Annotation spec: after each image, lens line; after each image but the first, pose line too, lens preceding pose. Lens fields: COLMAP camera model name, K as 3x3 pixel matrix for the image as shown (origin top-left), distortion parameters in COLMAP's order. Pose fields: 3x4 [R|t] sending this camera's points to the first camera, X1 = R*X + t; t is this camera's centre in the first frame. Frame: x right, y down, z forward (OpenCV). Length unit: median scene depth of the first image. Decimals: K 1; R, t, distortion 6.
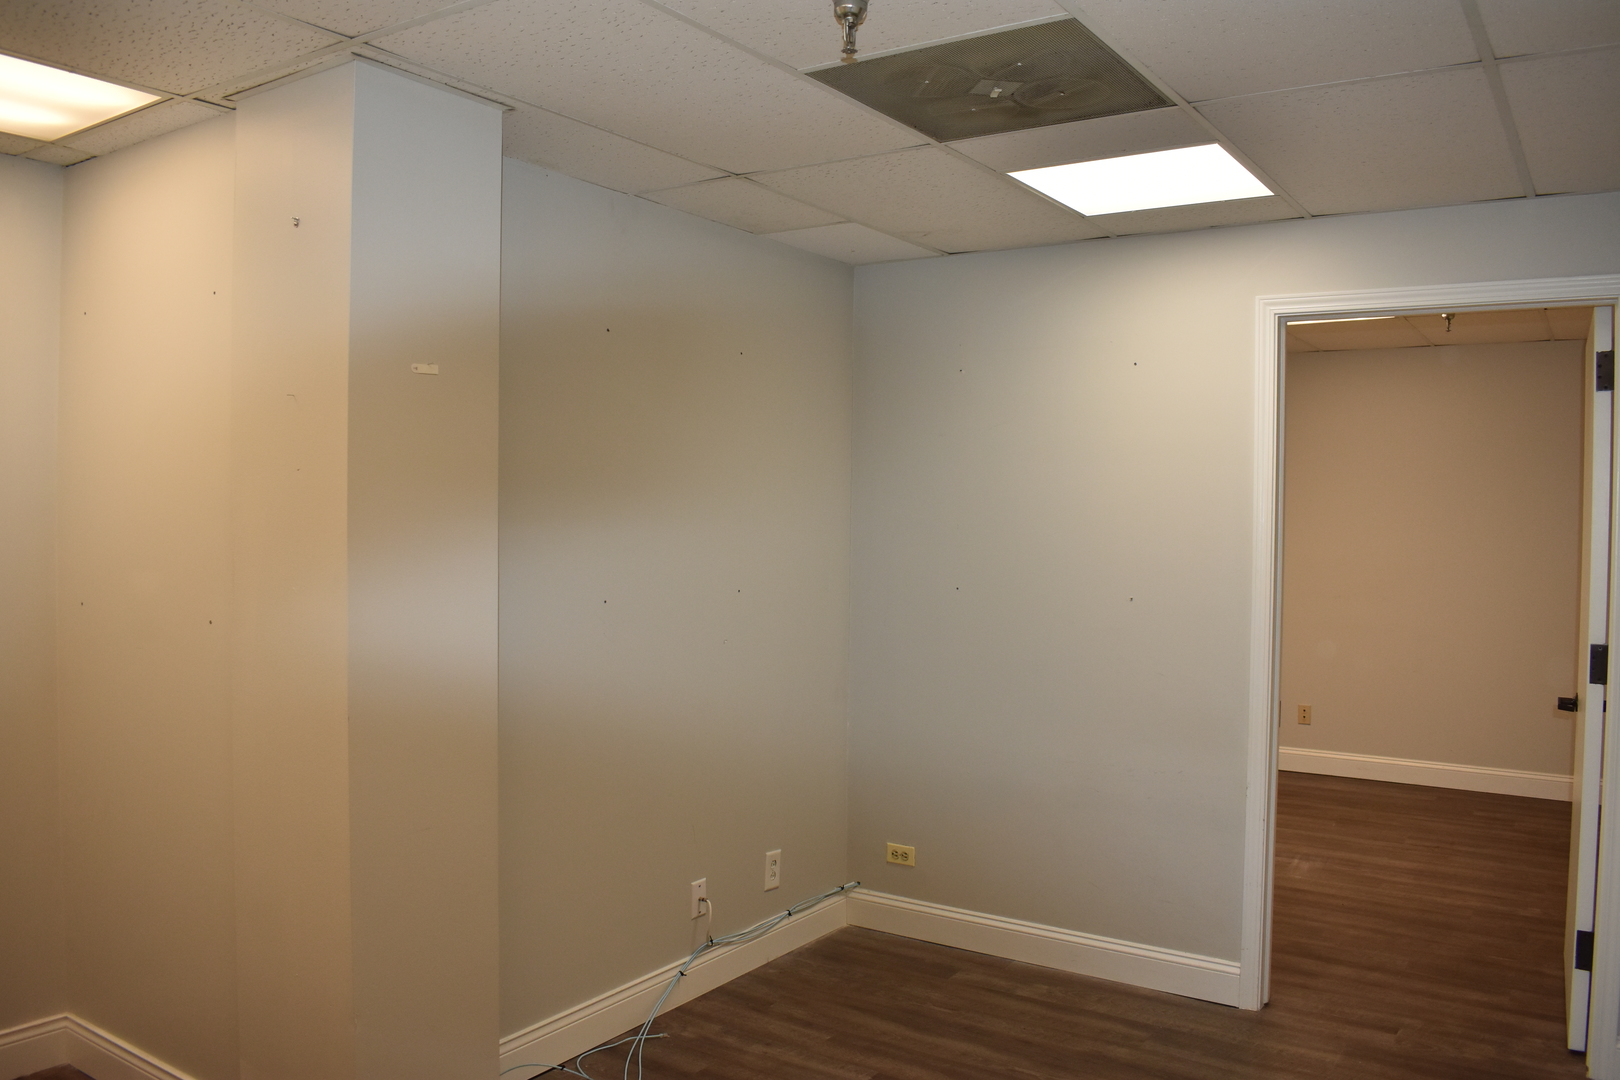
lens RADIAL K [[1287.4, 0, 803.0], [0, 1287.4, 540.7], [0, 0, 1]] dist [-0.094229, 0.014702]
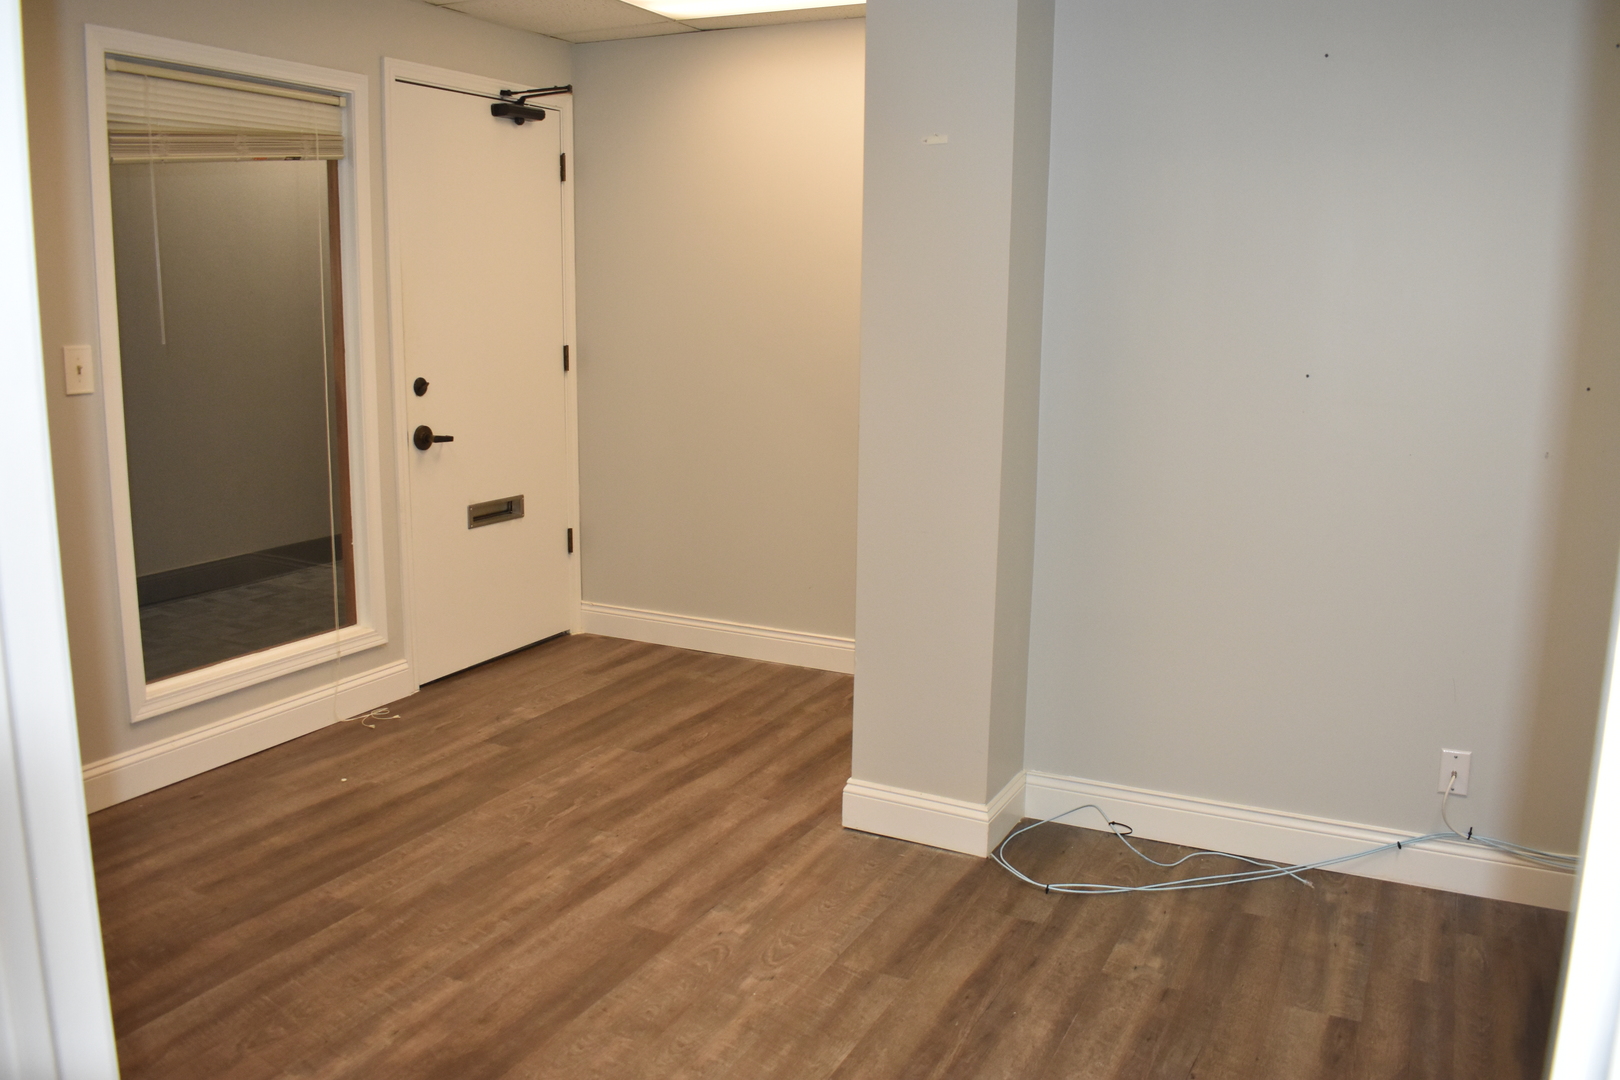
lens RADIAL K [[1287.4, 0, 811.3], [0, 1287.4, 540.1], [0, 0, 1]] dist [-0.094229, 0.014702]
pose [[0.137693, 0.174908, -0.974909, 0.623355], [-0.032460, 0.984553, 0.172054, 0.014607], [0.989943, 0.007955, 0.141244, 0.505970]]
